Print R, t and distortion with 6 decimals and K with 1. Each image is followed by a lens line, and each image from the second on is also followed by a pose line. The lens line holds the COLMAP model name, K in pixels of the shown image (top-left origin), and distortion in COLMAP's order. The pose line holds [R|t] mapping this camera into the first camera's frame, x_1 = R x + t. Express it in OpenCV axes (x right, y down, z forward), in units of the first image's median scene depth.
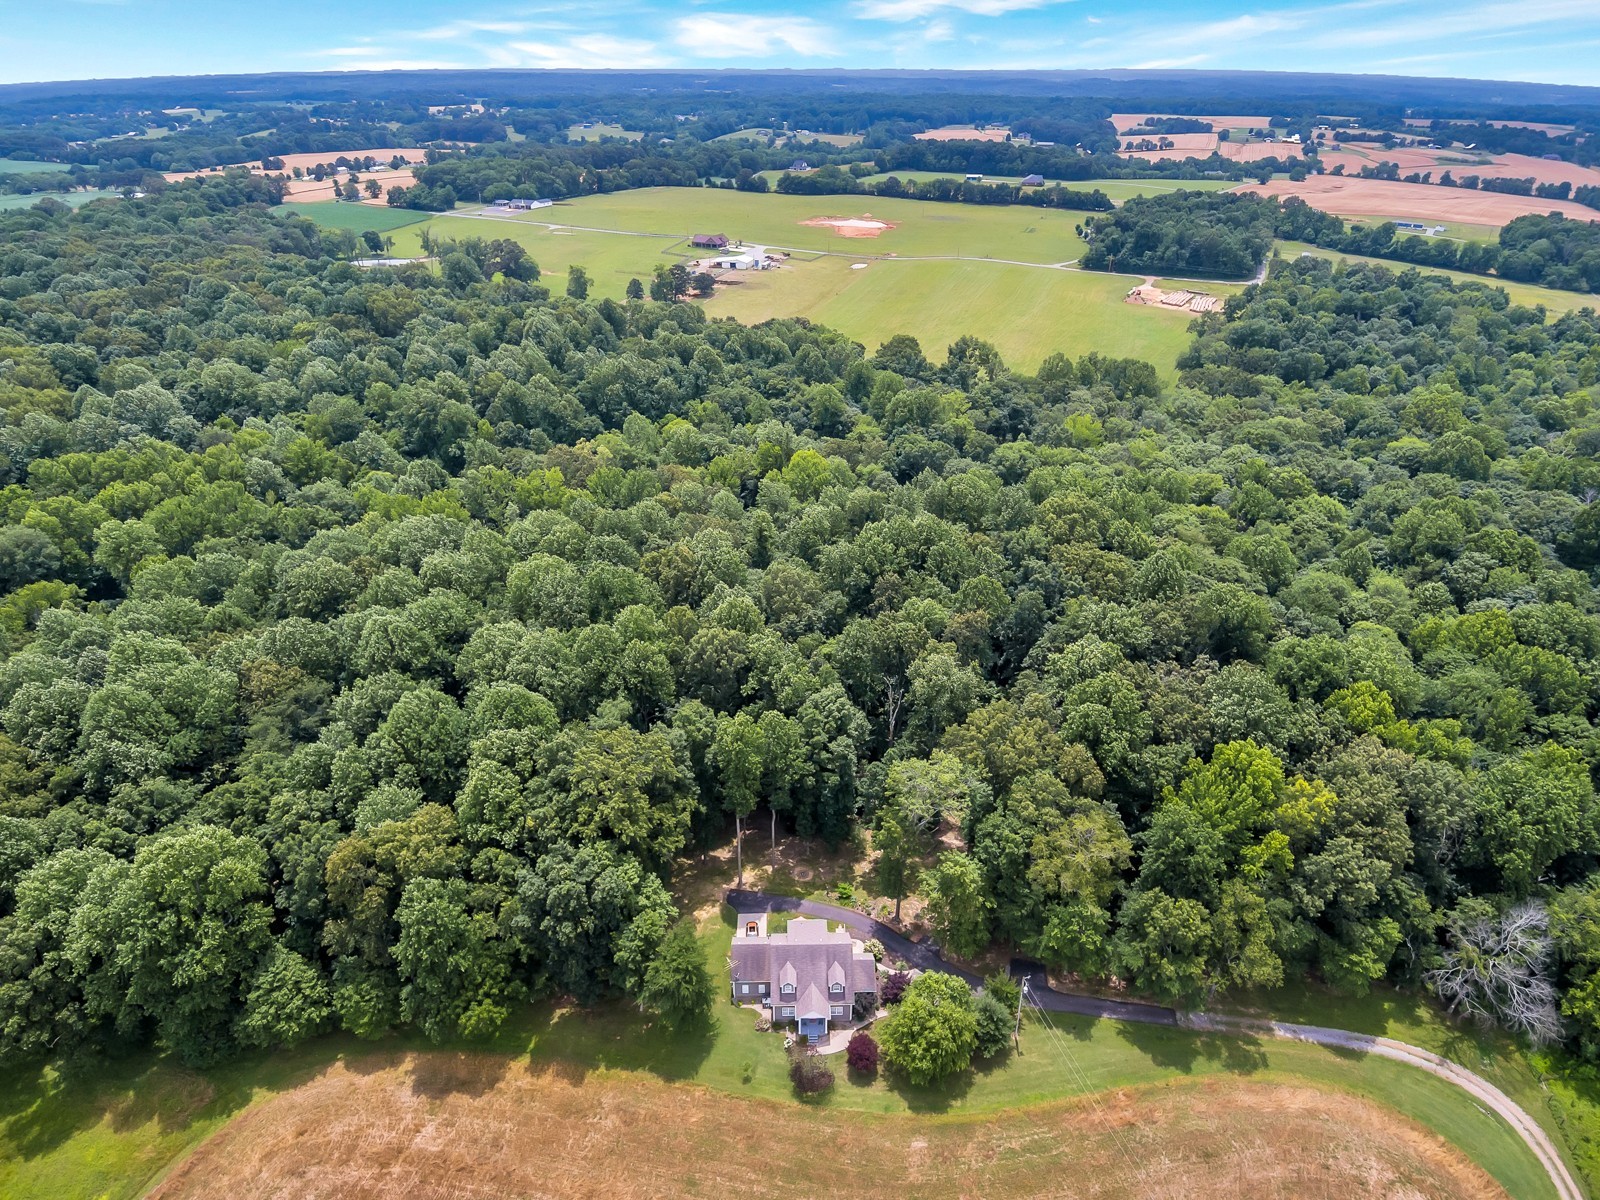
lens RADIAL K [[963.7, 0, 802.9], [0, 963.7, 613.7], [0, 0, 1]] dist [0.068753, -0.093878]
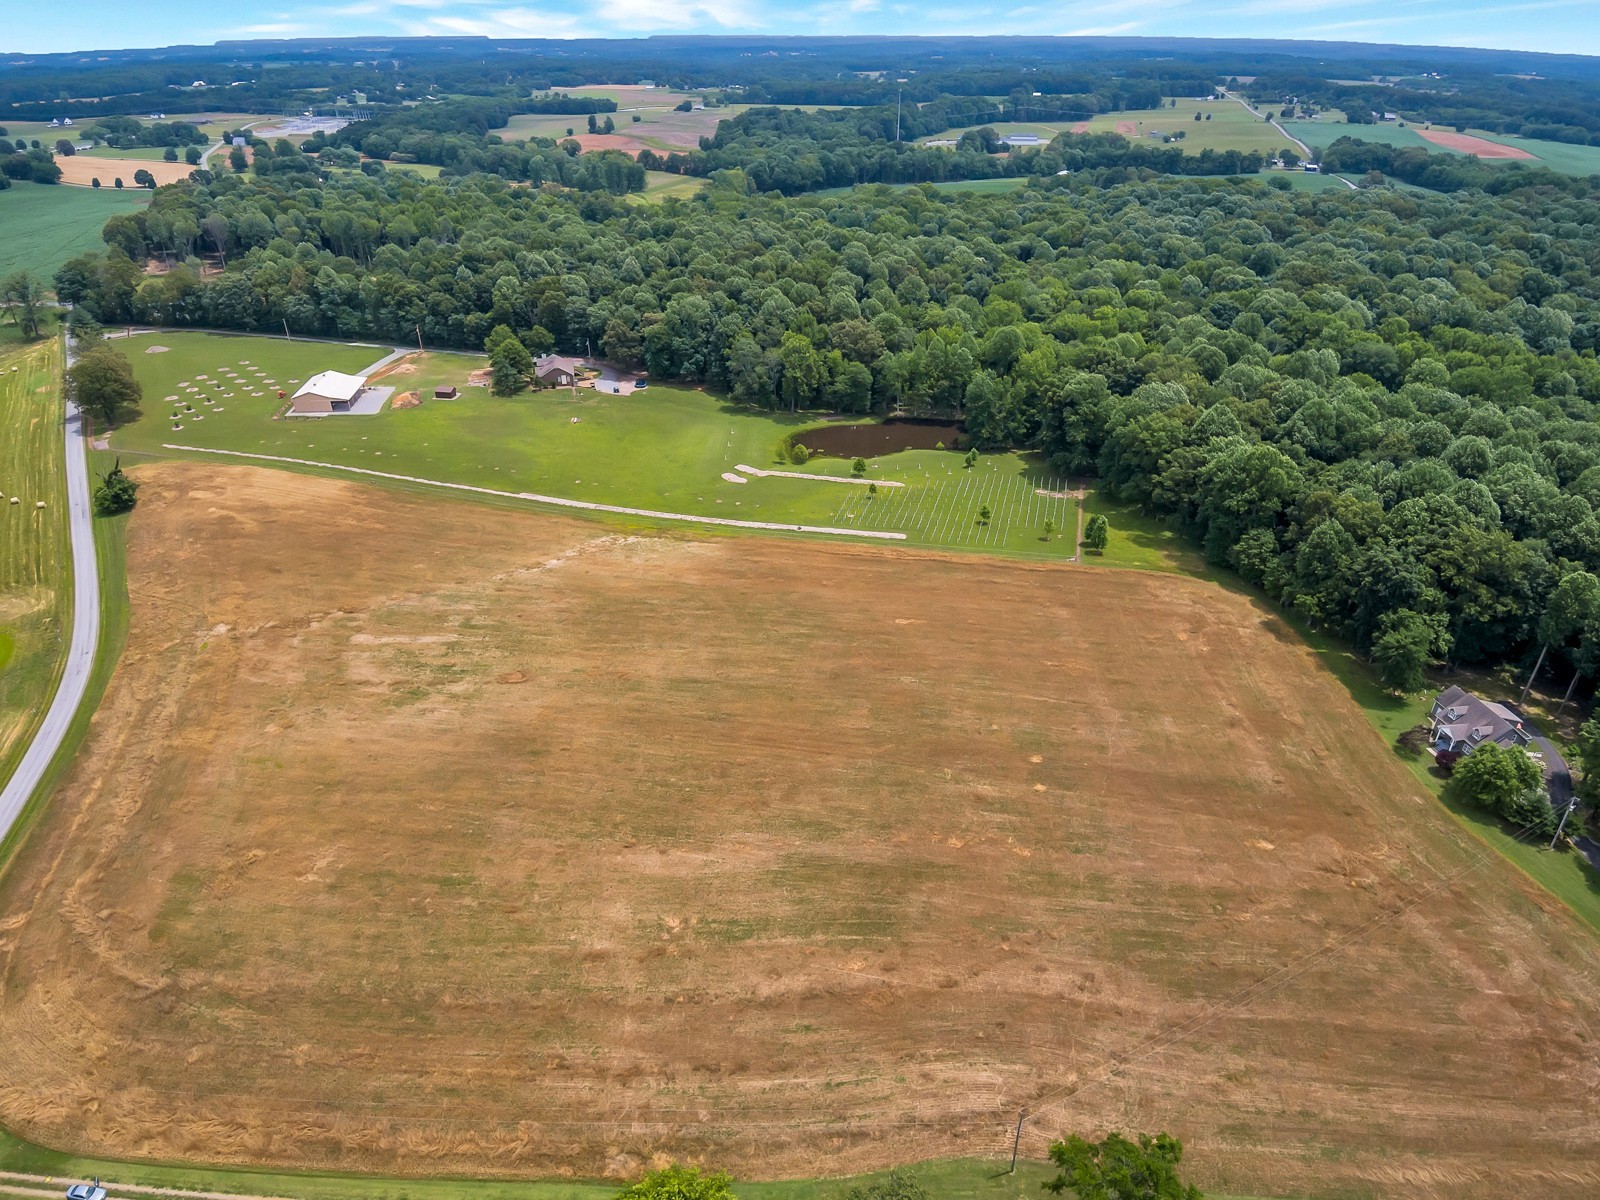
lens RADIAL K [[963.7, 0, 805.1], [0, 963.7, 615.1], [0, 0, 1]] dist [0.068753, -0.093878]
pose [[0.162740, 0.505954, -0.847069, 0.704632], [-0.484734, 0.788764, 0.378000, 0.133099], [0.859389, 0.349087, 0.373617, -0.308363]]
